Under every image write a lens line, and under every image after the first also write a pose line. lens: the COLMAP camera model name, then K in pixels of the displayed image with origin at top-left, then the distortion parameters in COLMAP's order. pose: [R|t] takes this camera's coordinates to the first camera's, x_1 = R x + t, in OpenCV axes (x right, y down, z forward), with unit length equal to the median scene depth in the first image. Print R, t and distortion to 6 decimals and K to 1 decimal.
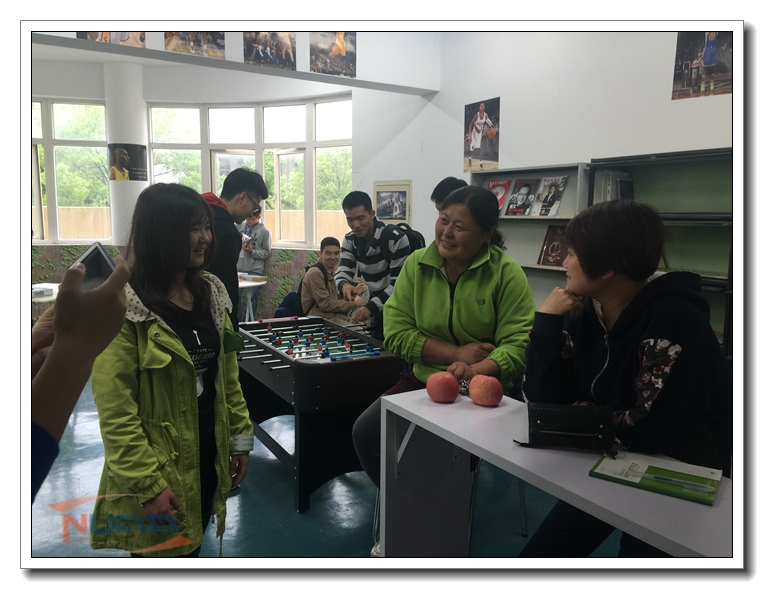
lens RADIAL K [[586.7, 0, 382.0], [0, 586.7, 294.5], [0, 0, 1]] dist [0.004135, -0.006854]
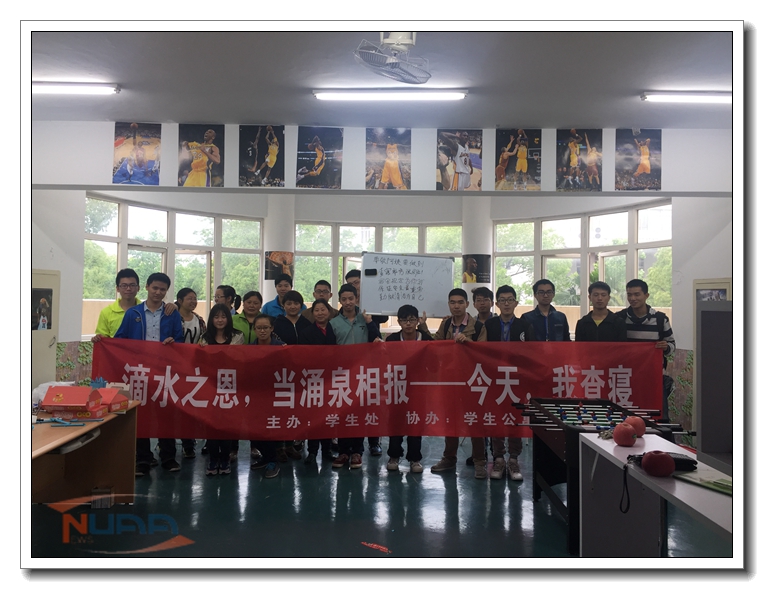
lens RADIAL K [[586.7, 0, 382.0], [0, 586.7, 294.5], [0, 0, 1]] dist [0.004135, -0.006854]
pose [[0.830923, -0.008552, -0.556322, 0.106528], [-0.081398, 0.987255, -0.136752, 0.018154], [0.550402, 0.158914, 0.819637, -0.139879]]
